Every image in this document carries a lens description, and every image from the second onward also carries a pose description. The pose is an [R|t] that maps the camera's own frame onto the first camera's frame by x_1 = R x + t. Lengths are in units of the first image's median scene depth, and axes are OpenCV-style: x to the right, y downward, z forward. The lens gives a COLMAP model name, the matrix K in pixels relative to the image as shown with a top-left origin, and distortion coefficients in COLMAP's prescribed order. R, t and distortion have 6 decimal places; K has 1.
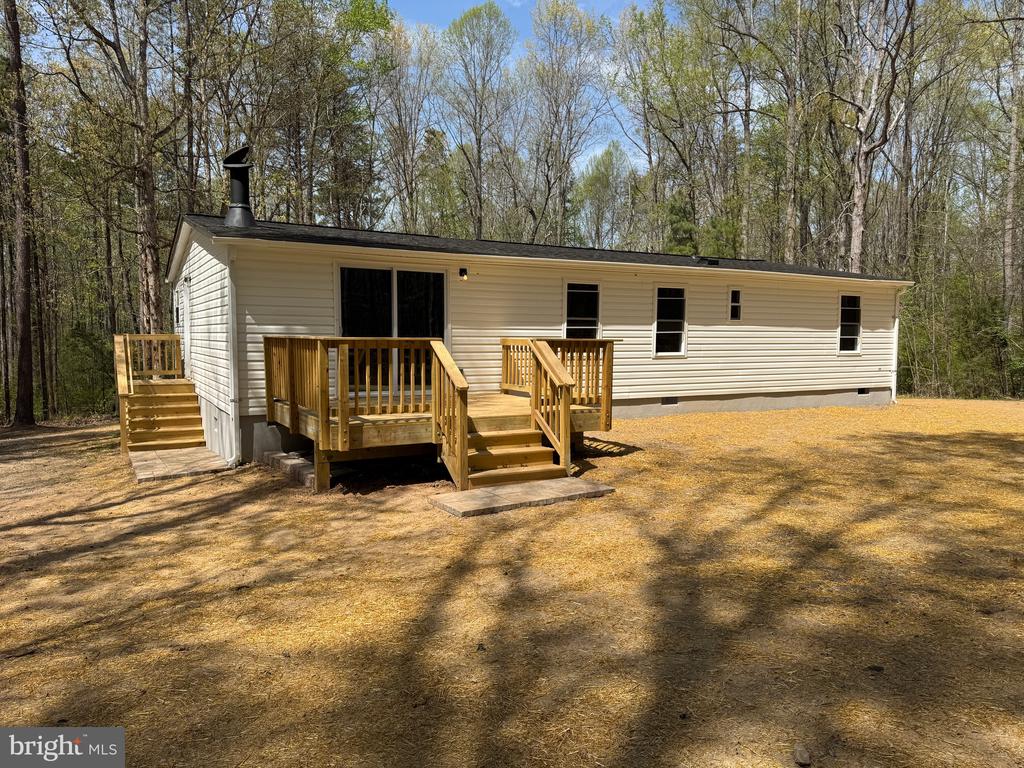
lens RADIAL K [[729.5, 0, 512.5], [0, 729.5, 389.2], [0, 0, 1]] dist [0.087924, -0.125696]
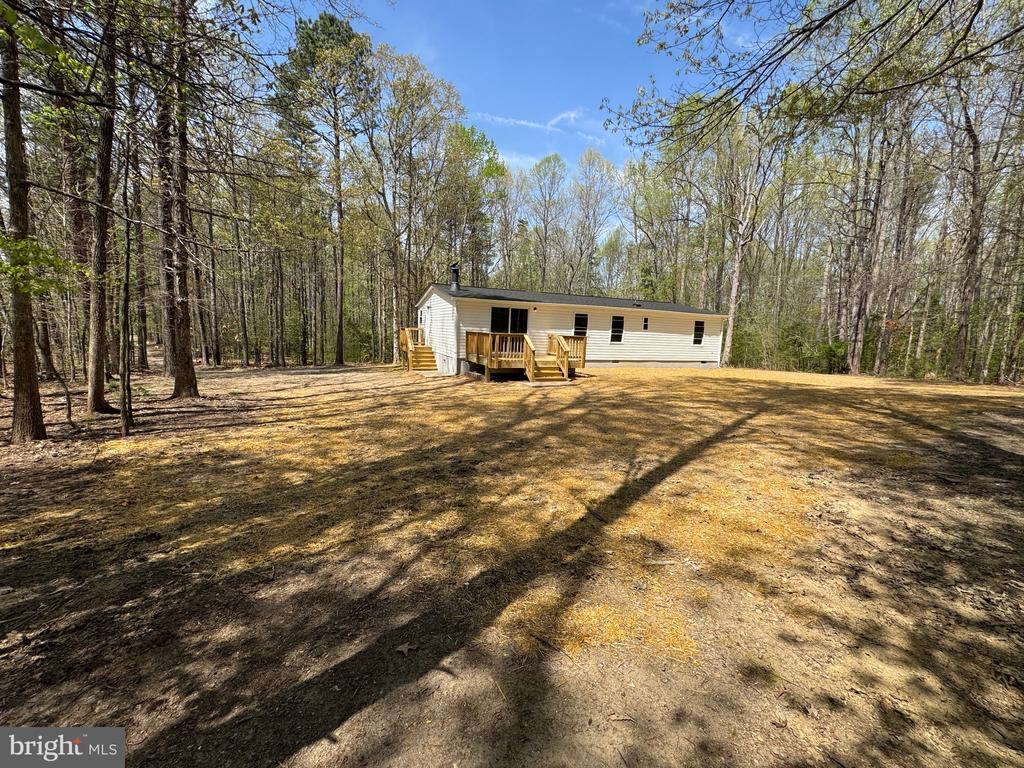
lens RADIAL K [[411.1, 0, 511.8], [0, 411.1, 381.9], [0, 0, 1]] dist [-0.001297, 0.000052]
pose [[0.992575, 0.048785, -0.111422, 0.028495], [-0.042635, 0.997468, 0.056928, 0.024524], [0.113917, -0.051755, 0.992141, -0.517269]]
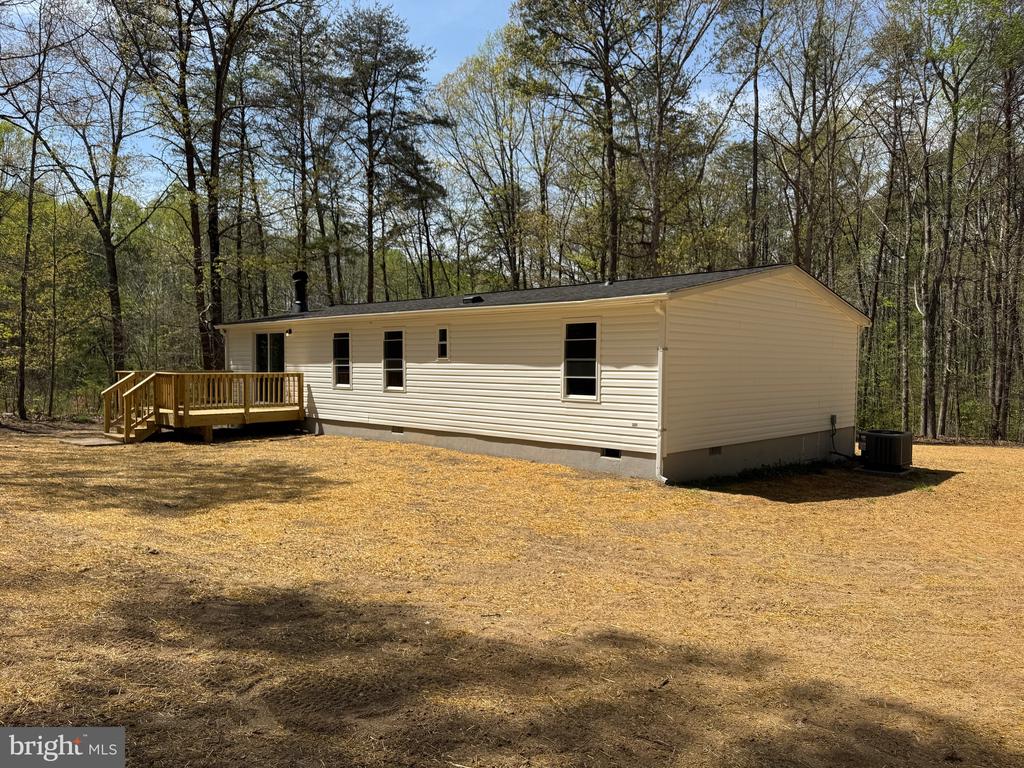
lens RADIAL K [[729.5, 0, 512.5], [0, 729.5, 389.2], [0, 0, 1]] dist [0.087924, -0.125696]
pose [[0.287734, 0.016011, -0.957577, 1.613529], [-0.093932, 0.995511, -0.011580, -0.060098], [0.953093, 0.093279, 0.287946, 1.003498]]
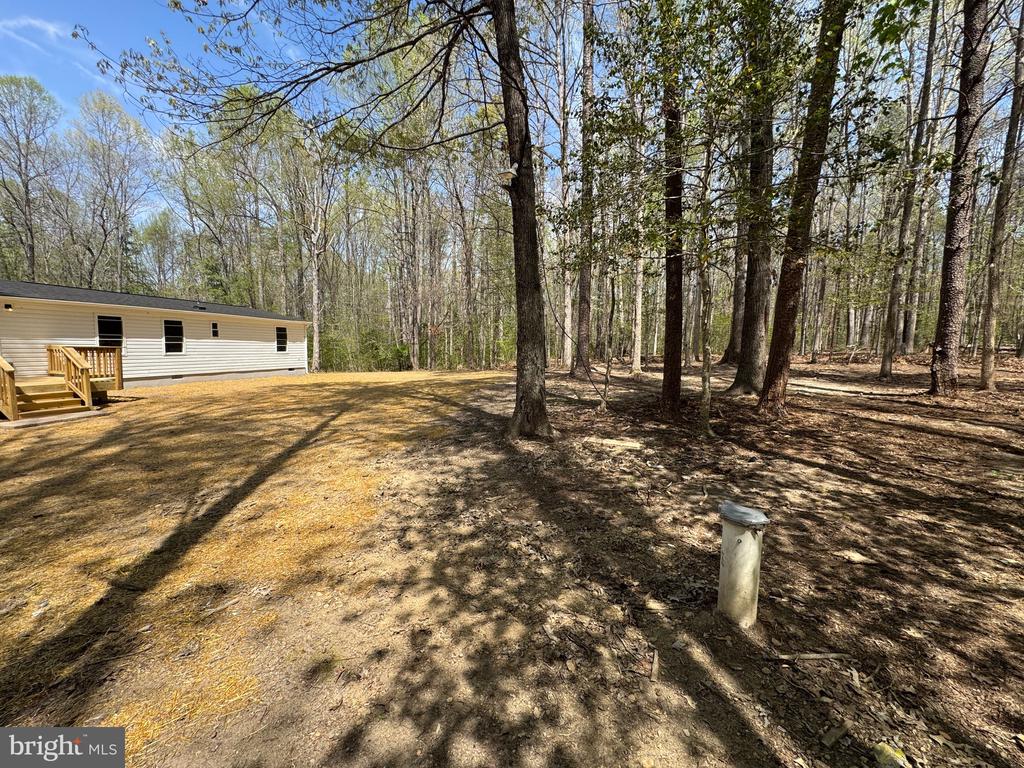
lens RADIAL K [[411.1, 0, 511.8], [0, 411.1, 381.9], [0, 0, 1]] dist [-0.001297, 0.000052]
pose [[0.693885, -0.055356, 0.717955, 0.051409], [0.038300, 0.998467, 0.039968, 0.023906], [-0.719066, -0.000235, 0.694941, -0.523188]]
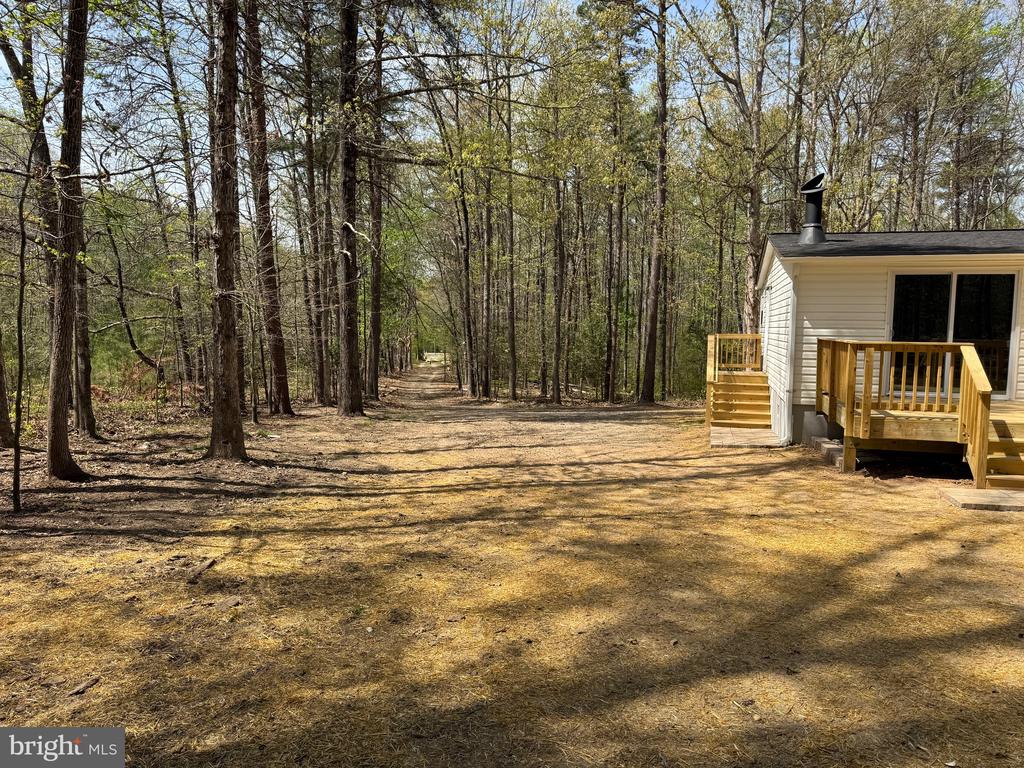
lens RADIAL K [[729.5, 0, 512.5], [0, 729.5, 389.2], [0, 0, 1]] dist [0.087924, -0.125696]
pose [[0.714994, 0.066691, -0.695942, 0.119841], [-0.062569, 0.997549, 0.031311, 0.002153], [0.696325, 0.021157, 0.717415, -0.157369]]
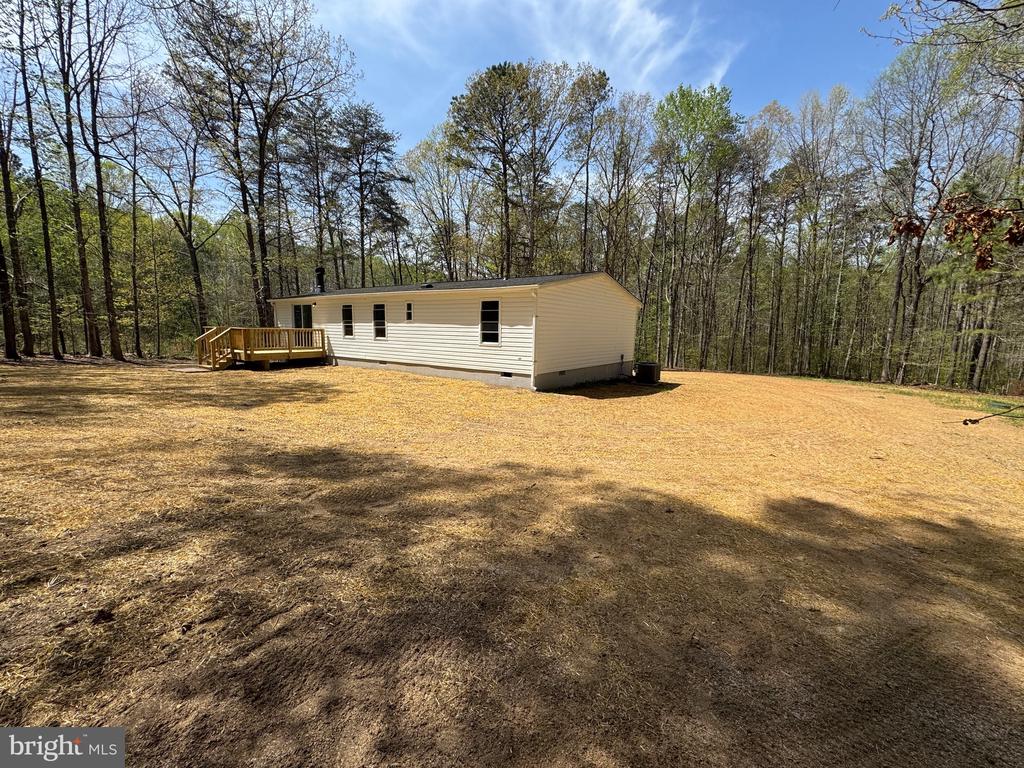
lens RADIAL K [[416.6, 0, 512.0], [0, 416.6, 384.0], [0, 0, 1]] dist [-0.001003, 0.000089]
pose [[0.426376, 0.107542, -0.898130, 1.629381], [-0.097921, 0.992560, 0.072362, -0.049252], [0.899230, 0.057092, 0.433734, 0.994976]]
